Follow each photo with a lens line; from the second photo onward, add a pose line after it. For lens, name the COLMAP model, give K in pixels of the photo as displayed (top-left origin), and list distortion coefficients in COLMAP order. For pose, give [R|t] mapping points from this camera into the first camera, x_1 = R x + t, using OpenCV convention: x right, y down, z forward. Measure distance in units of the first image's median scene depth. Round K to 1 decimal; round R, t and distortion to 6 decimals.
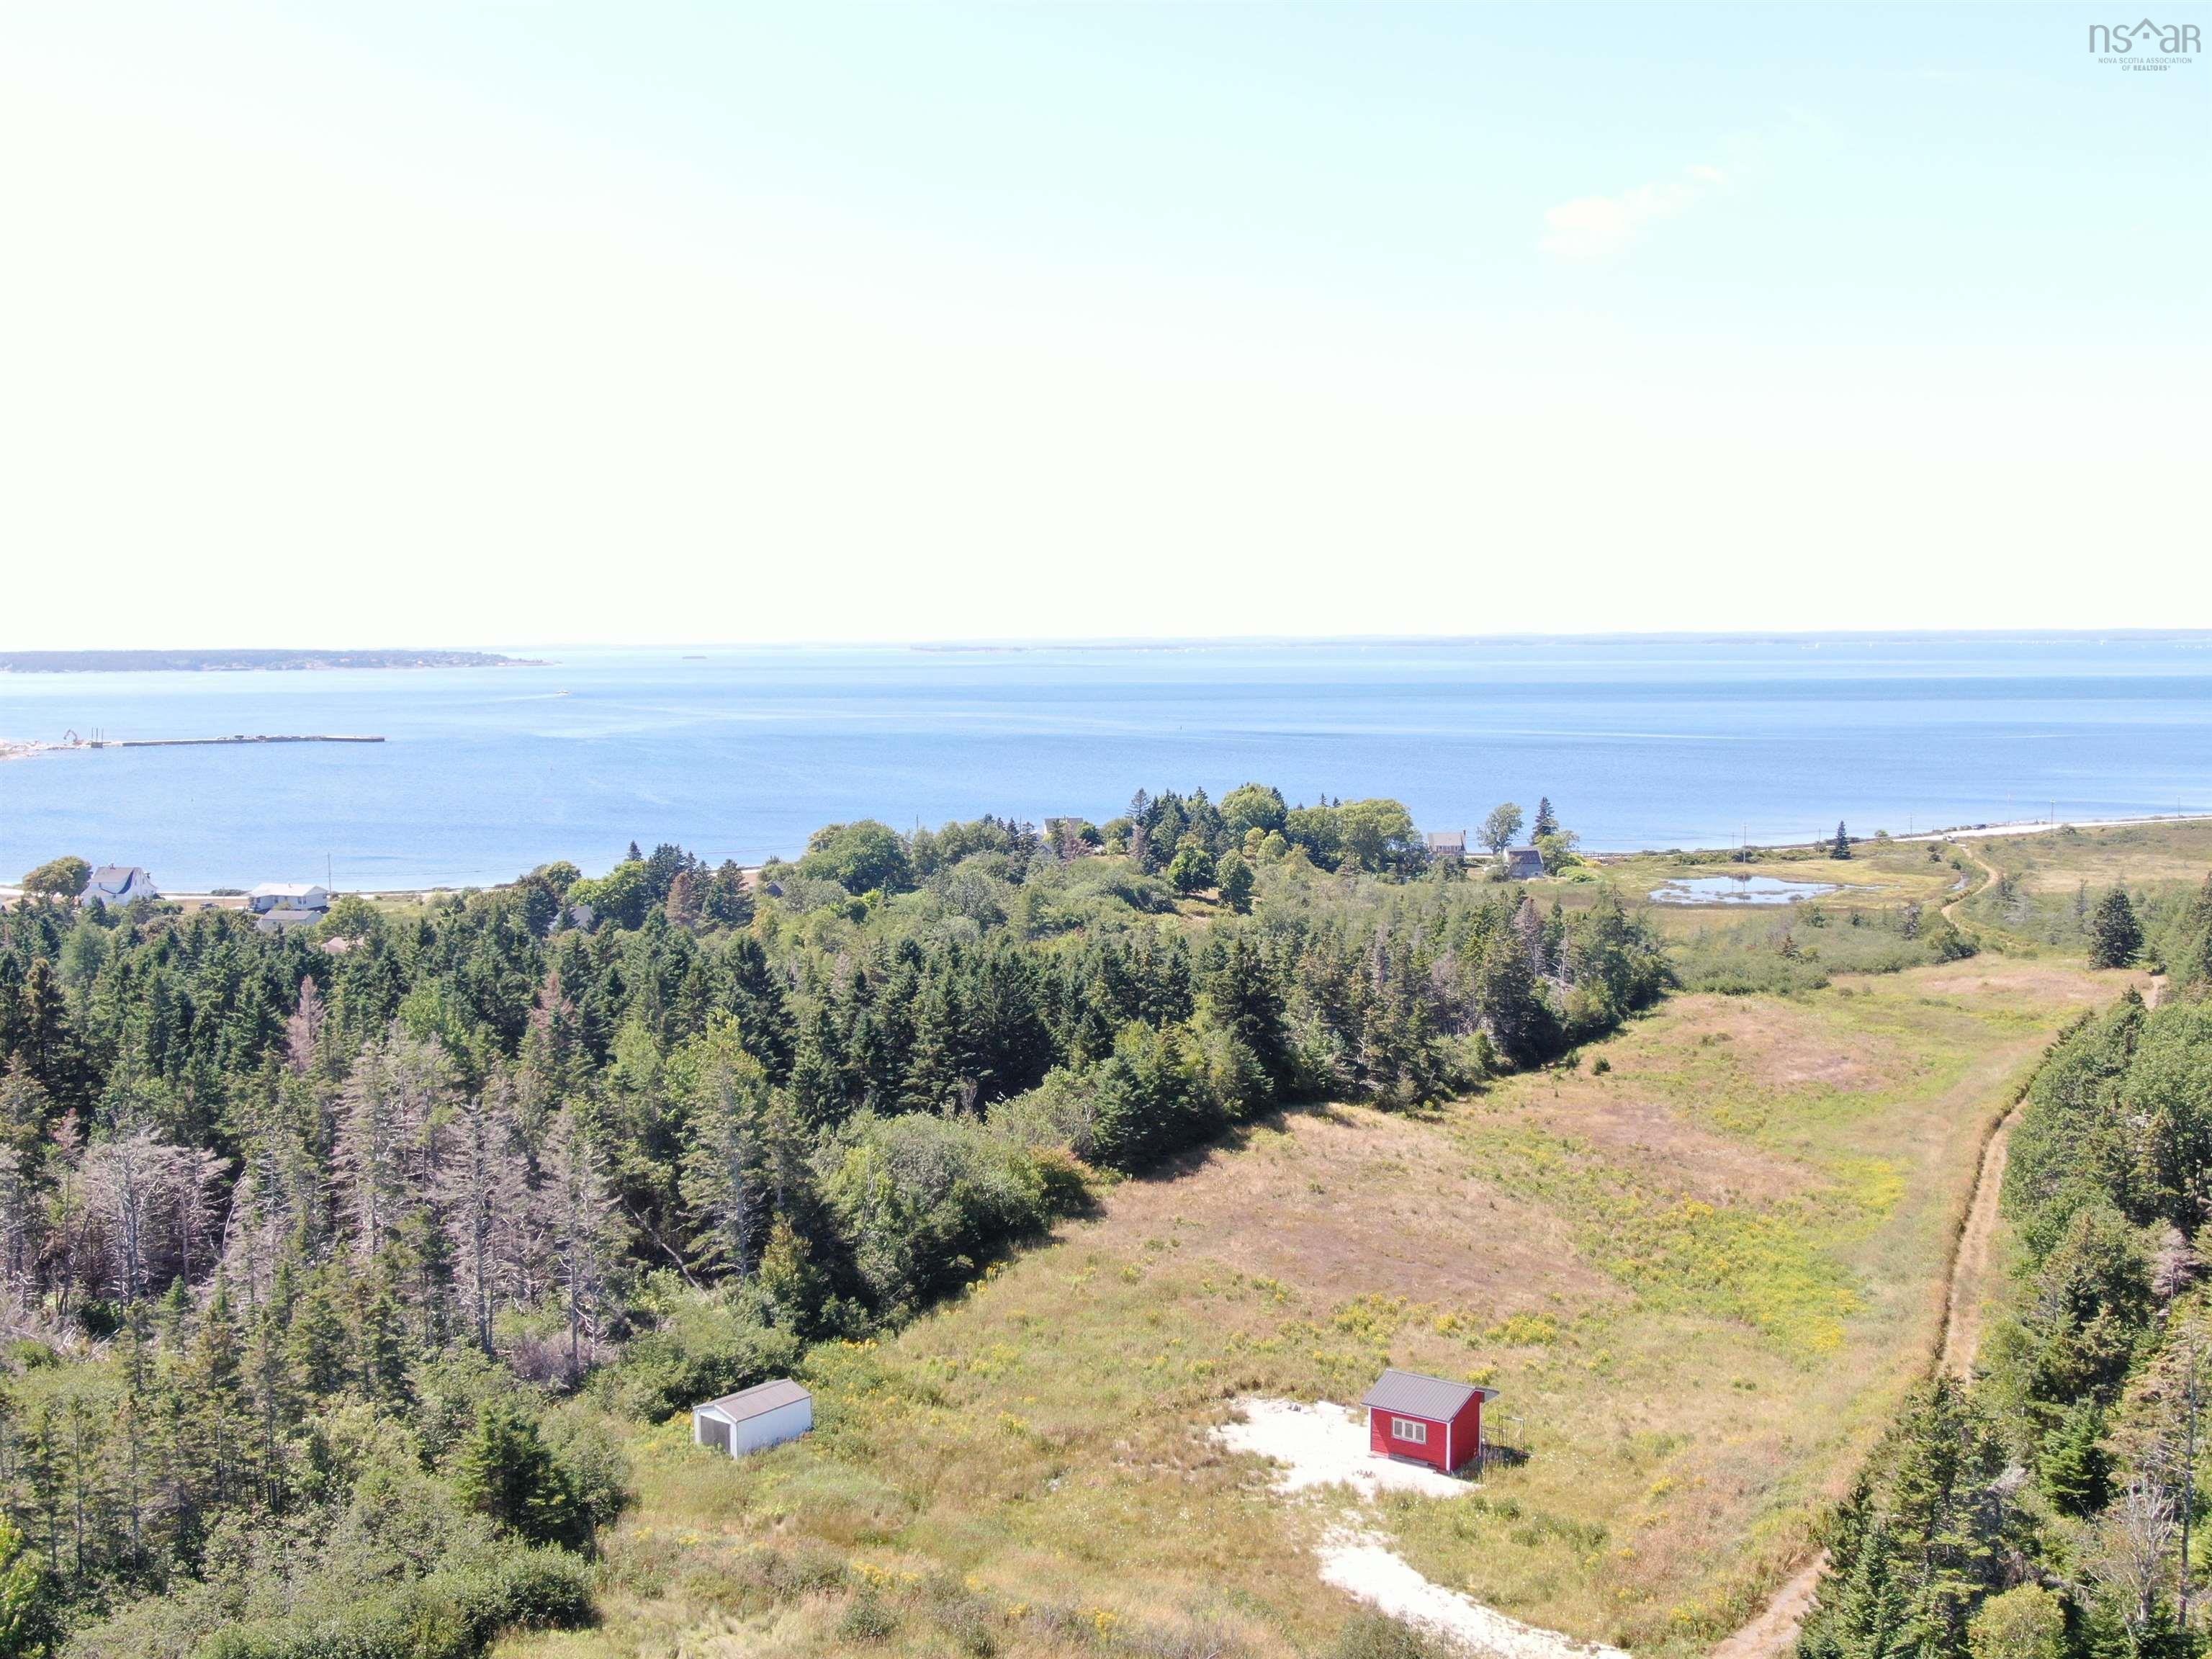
lens RADIAL K [[2329.6, 0, 1106.0], [0, 2329.6, 829.5], [0, 0, 1]] dist [0.071087, -0.268574]
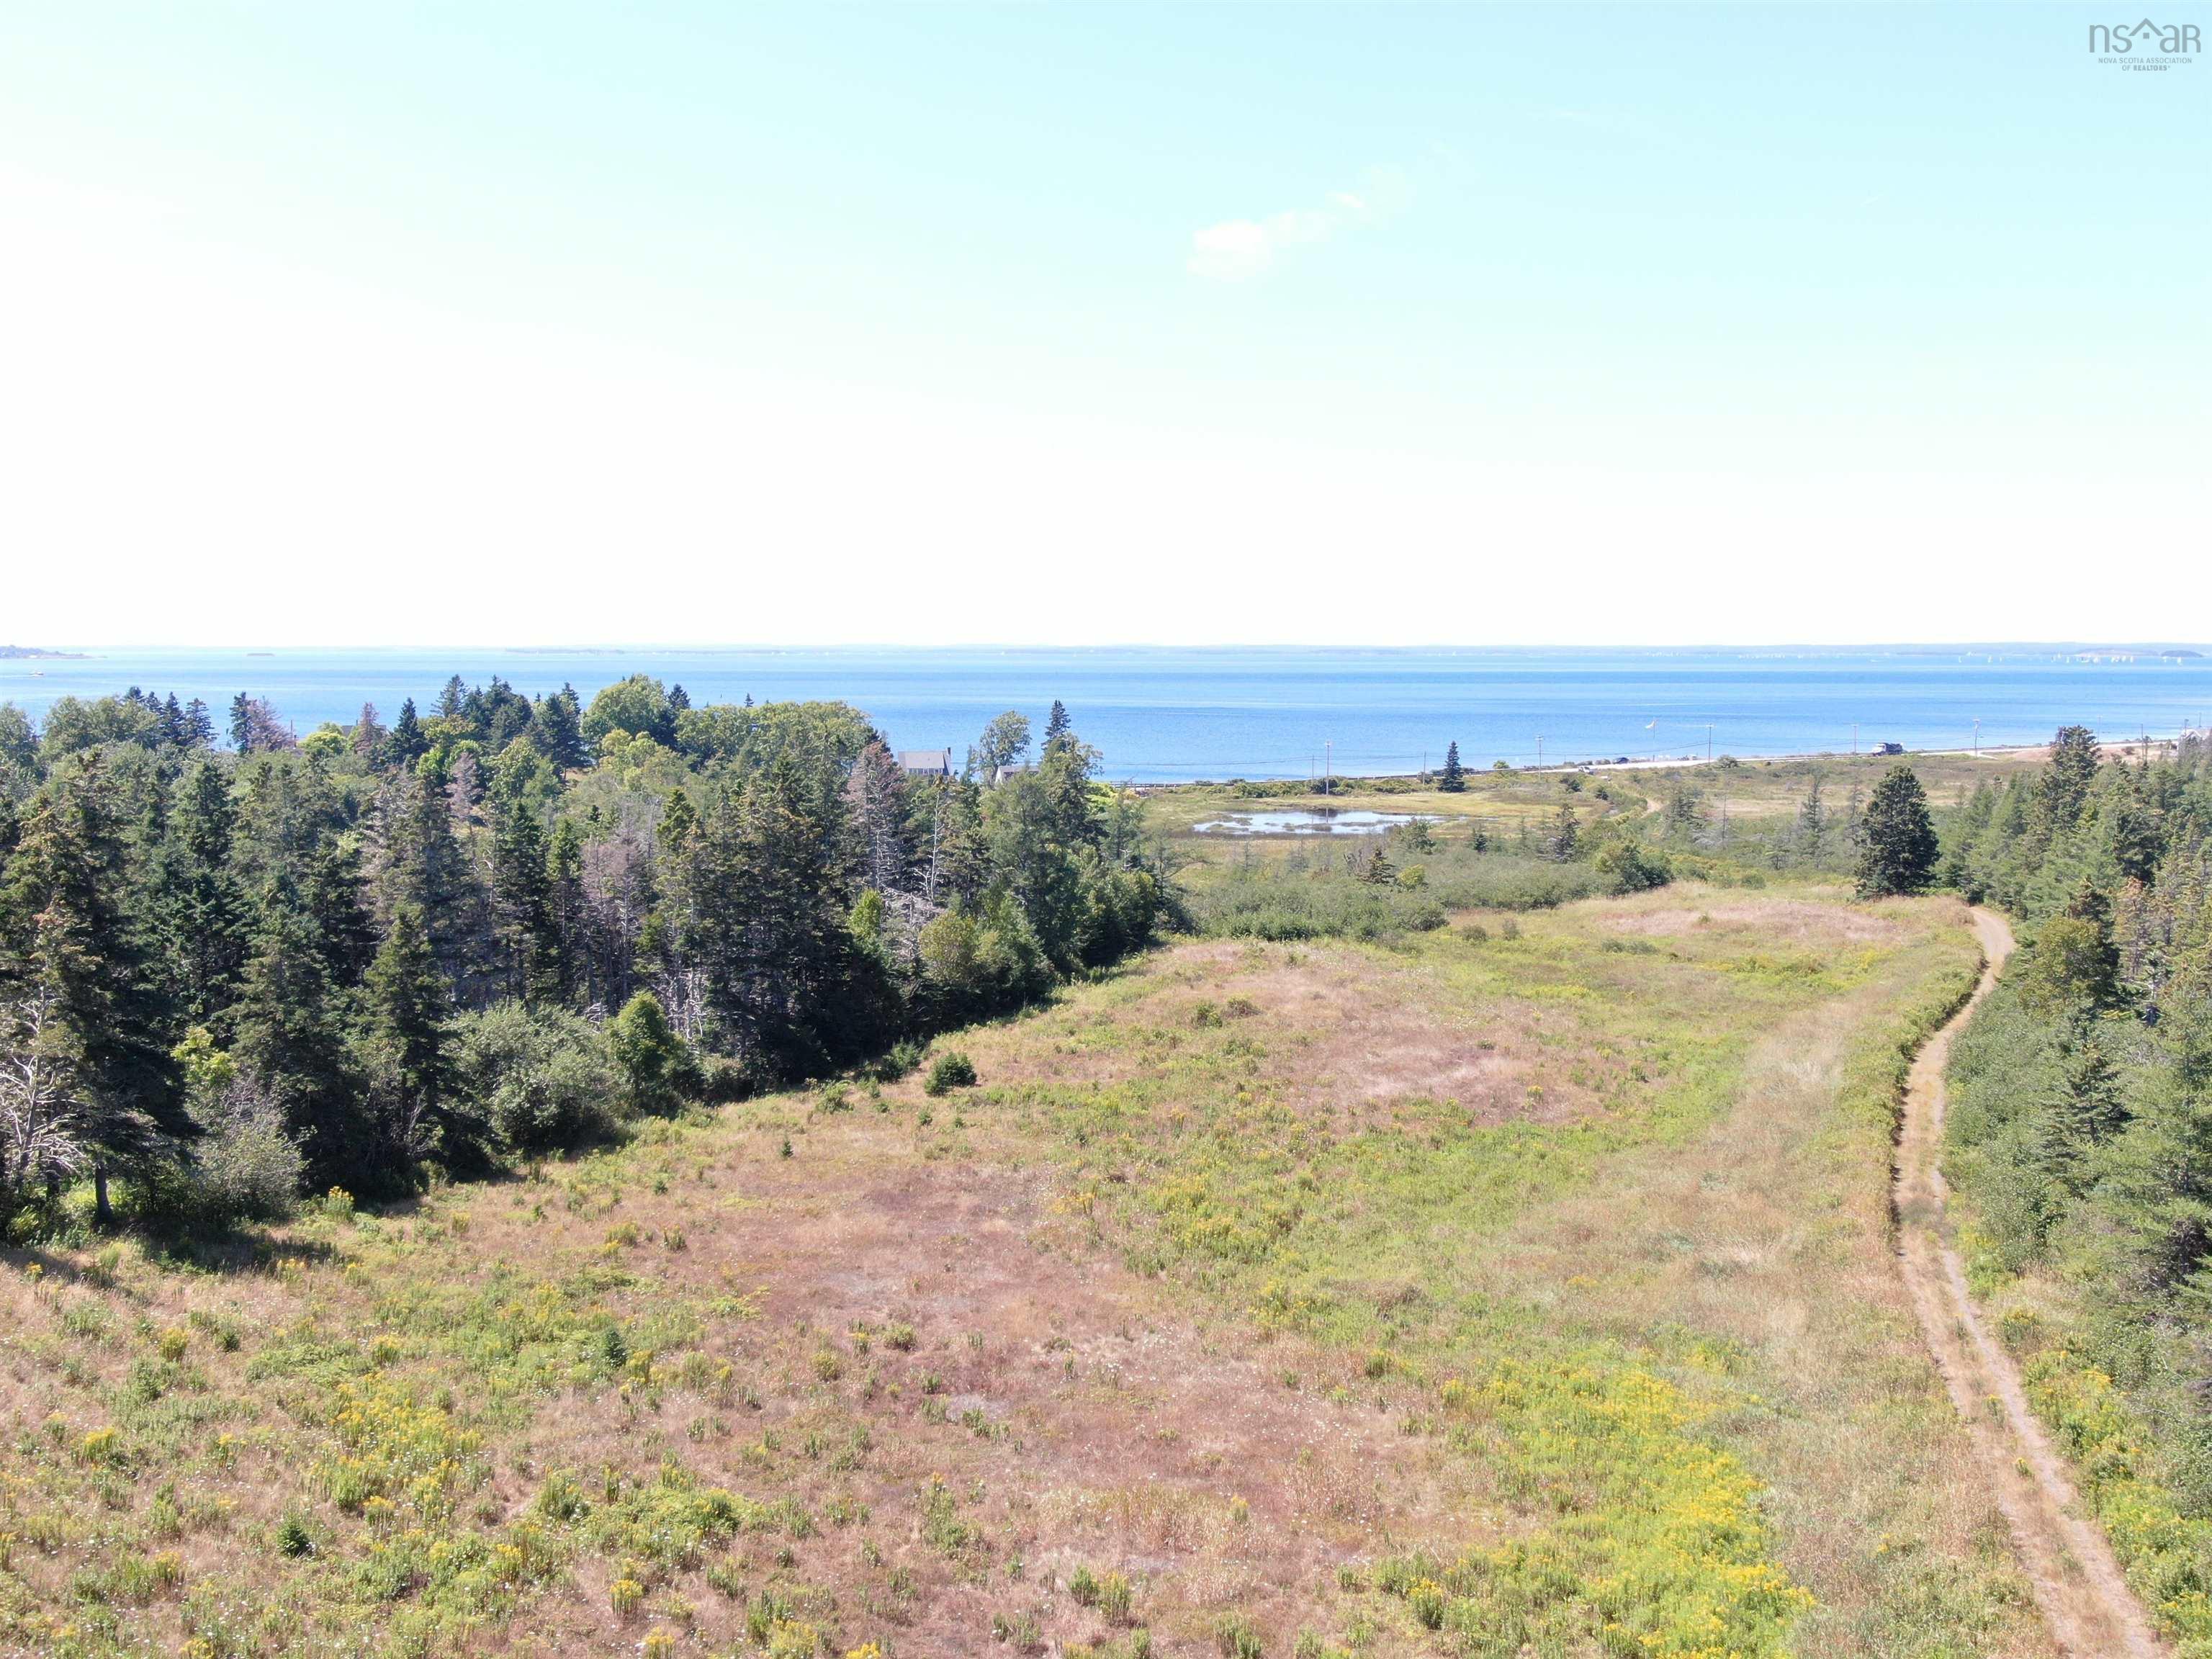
lens RADIAL K [[2329.6, 0, 1106.0], [0, 2329.6, 829.5], [0, 0, 1]] dist [0.071087, -0.268574]
pose [[0.986975, -0.002556, 0.160853, 0.256745], [0.003410, 0.999982, -0.005031, 0.087256], [-0.160837, 0.005514, 0.986966, 0.853477]]
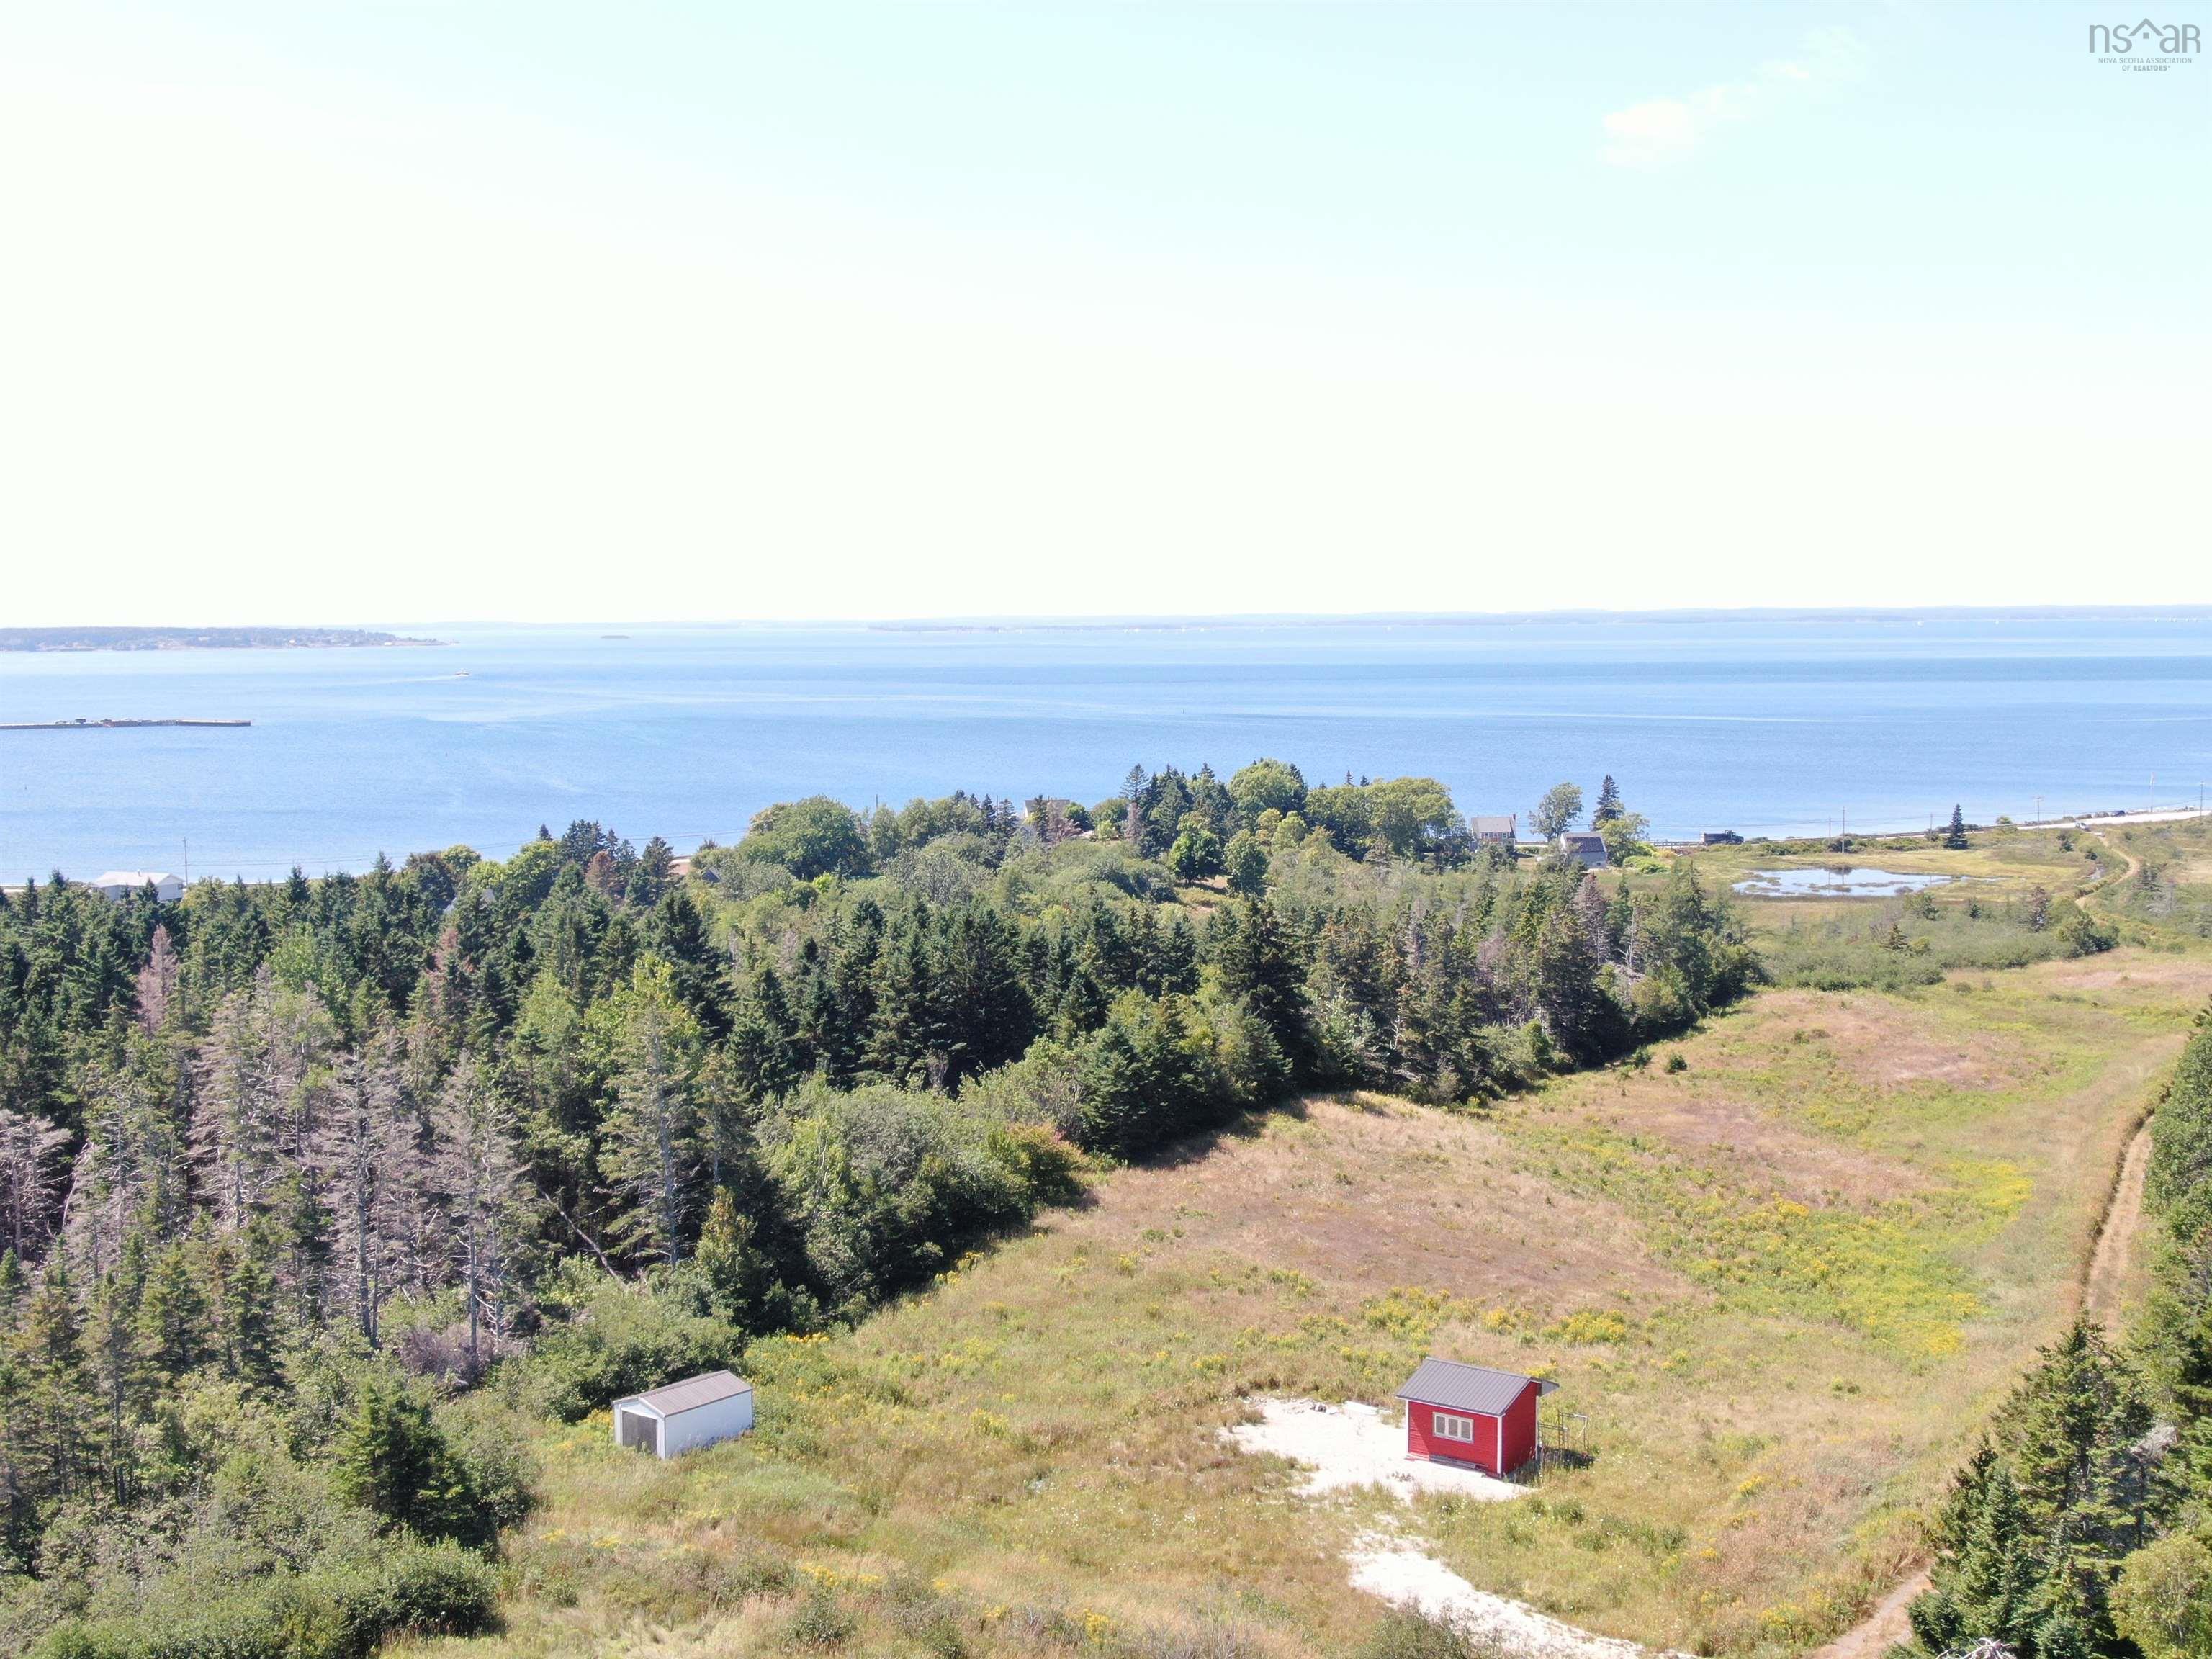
lens RADIAL K [[2708.6, 0, 1106.0], [0, 2708.6, 829.5], [0, 0, 1]] dist [0.203344, -0.881434]
pose [[0.999993, 0.000121, 0.003641, -0.000523], [-0.000107, 0.999993, -0.003769, 0.029008], [-0.003642, 0.003769, 0.999986, 0.001302]]
